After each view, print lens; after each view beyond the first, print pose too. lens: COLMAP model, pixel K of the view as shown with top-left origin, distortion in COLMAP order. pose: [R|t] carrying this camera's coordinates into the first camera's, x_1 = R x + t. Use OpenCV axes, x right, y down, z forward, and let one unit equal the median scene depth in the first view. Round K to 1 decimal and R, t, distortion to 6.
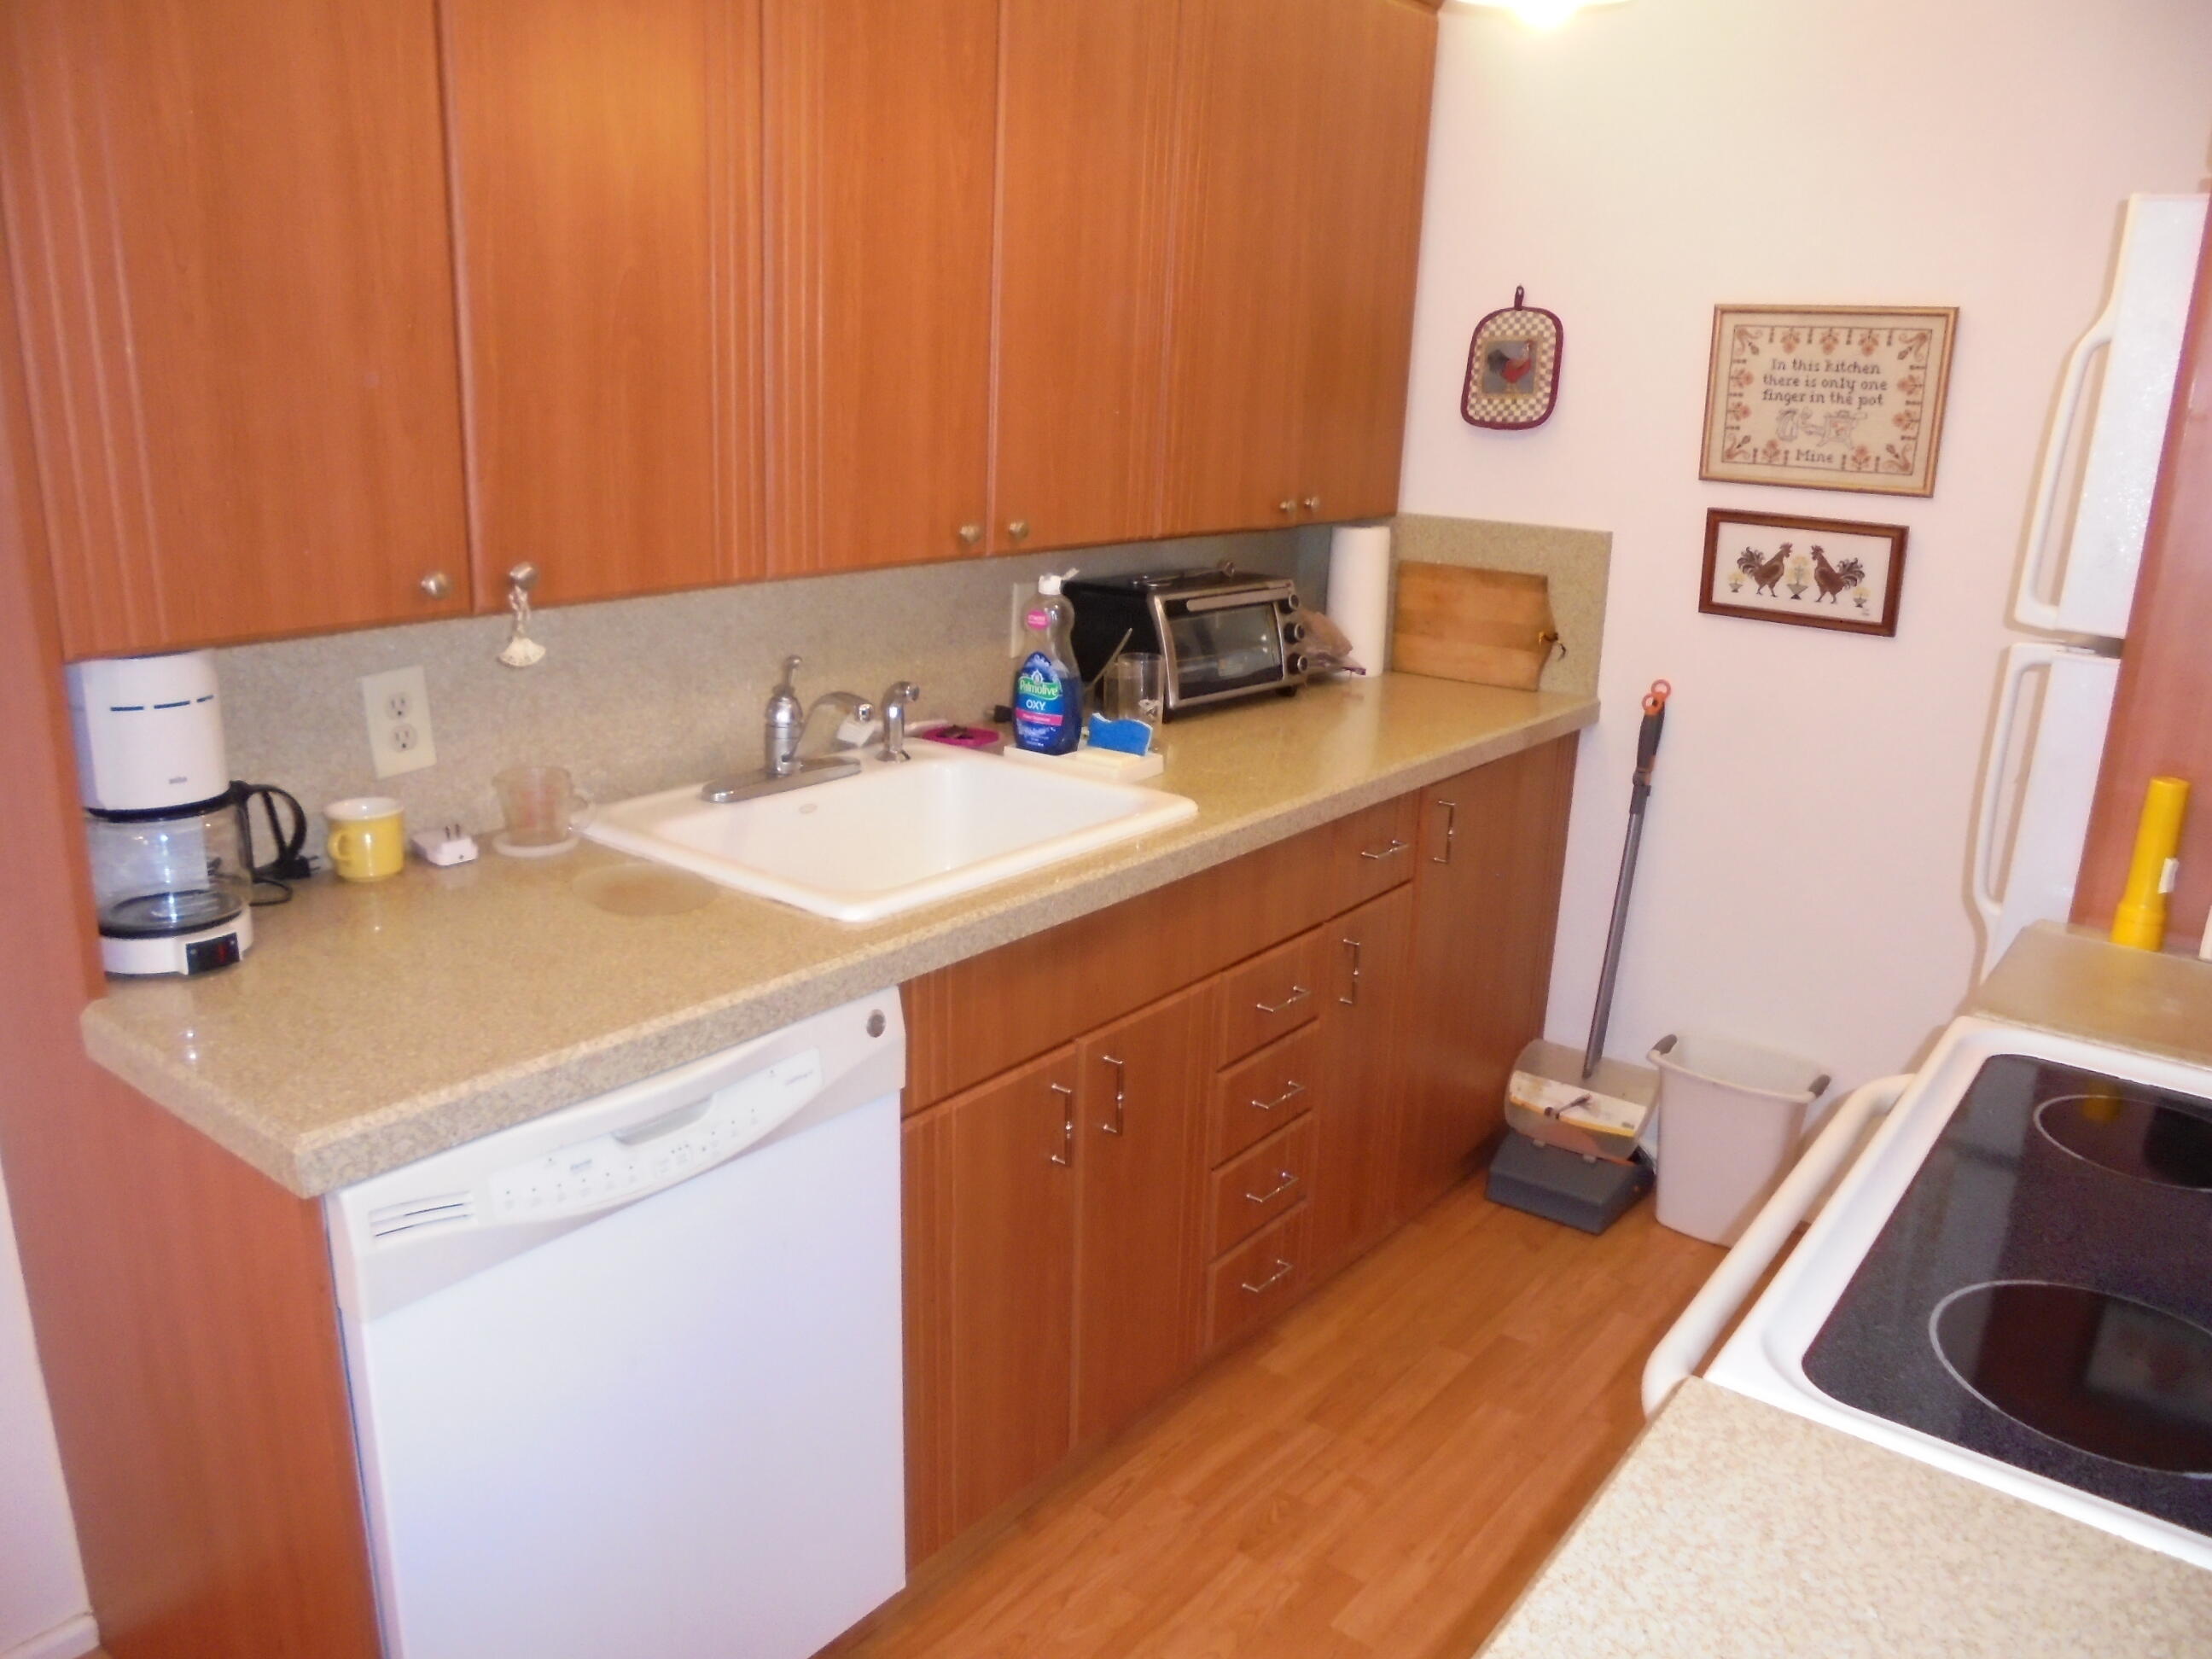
lens RADIAL K [[1658.7, 0, 1112.2], [0, 1658.7, 852.7], [0, 0, 1]] dist [-0.140890, 0.124574]
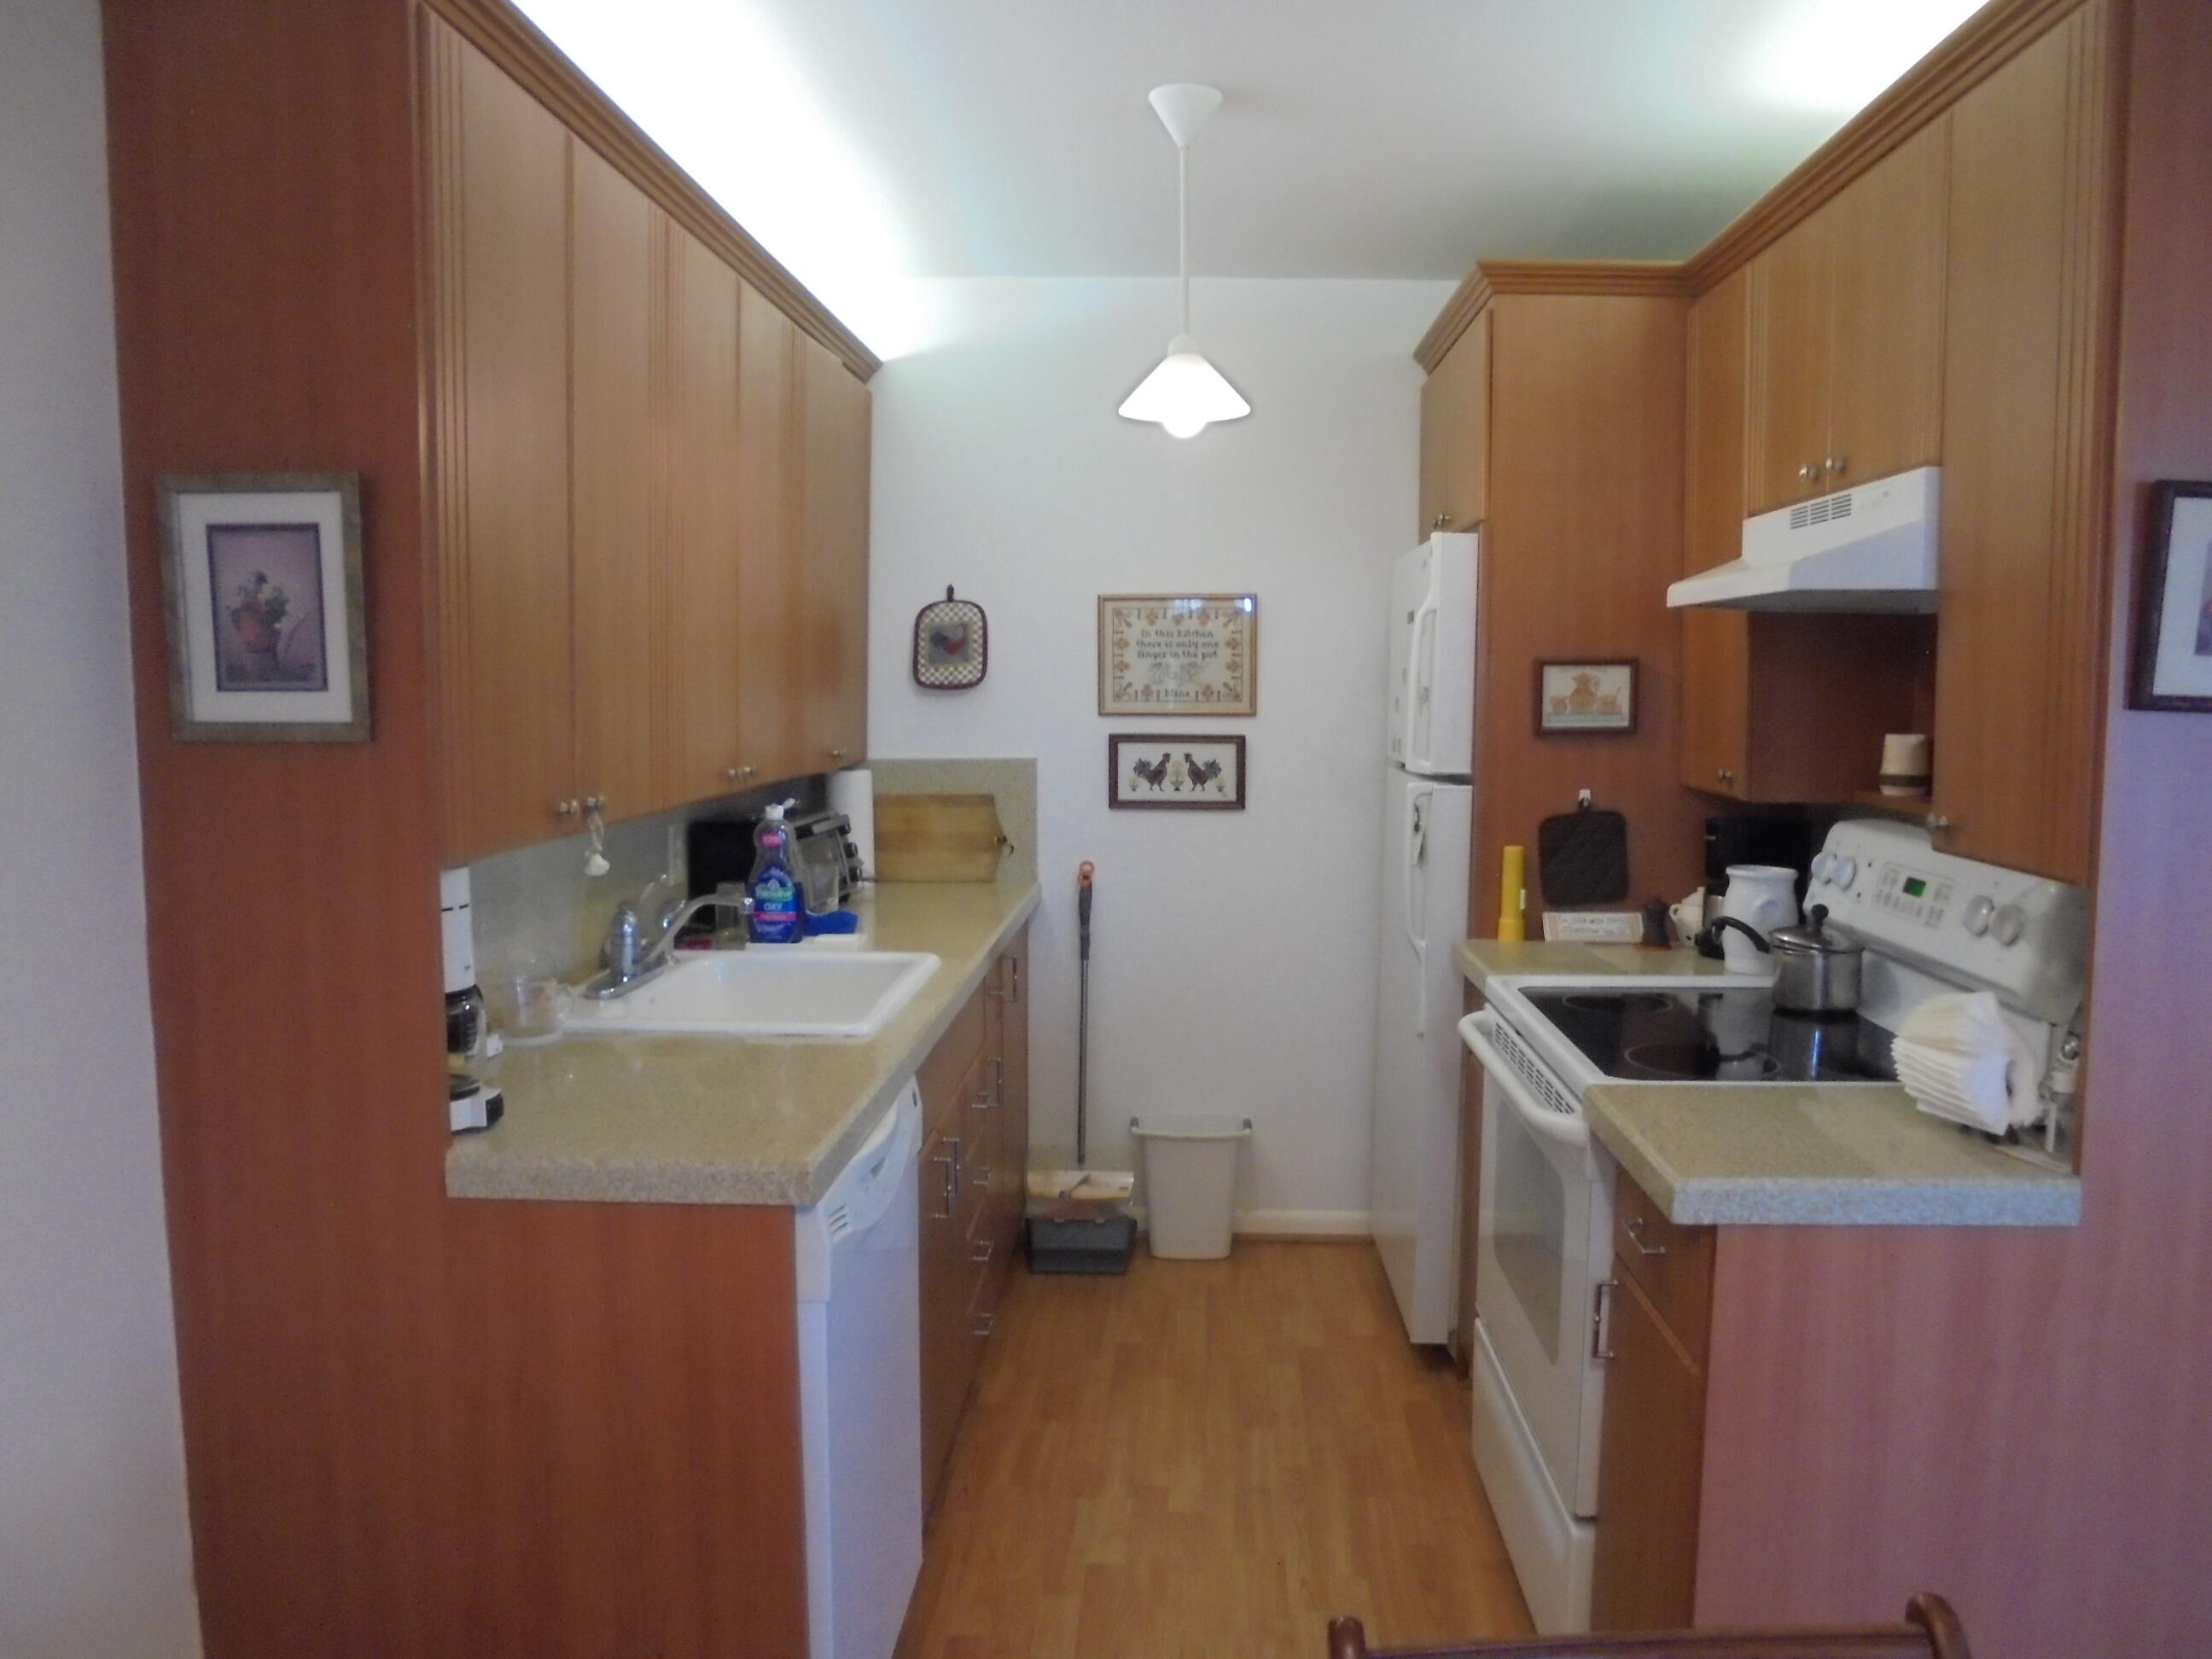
lens RADIAL K [[1658.7, 0, 1112.2], [0, 1658.7, 852.7], [0, 0, 1]] dist [-0.140890, 0.124574]
pose [[0.819315, -0.090605, 0.566140, -0.478705], [0.187210, 0.975589, -0.114797, 0.057500], [-0.541919, 0.200042, 0.816276, -0.168781]]
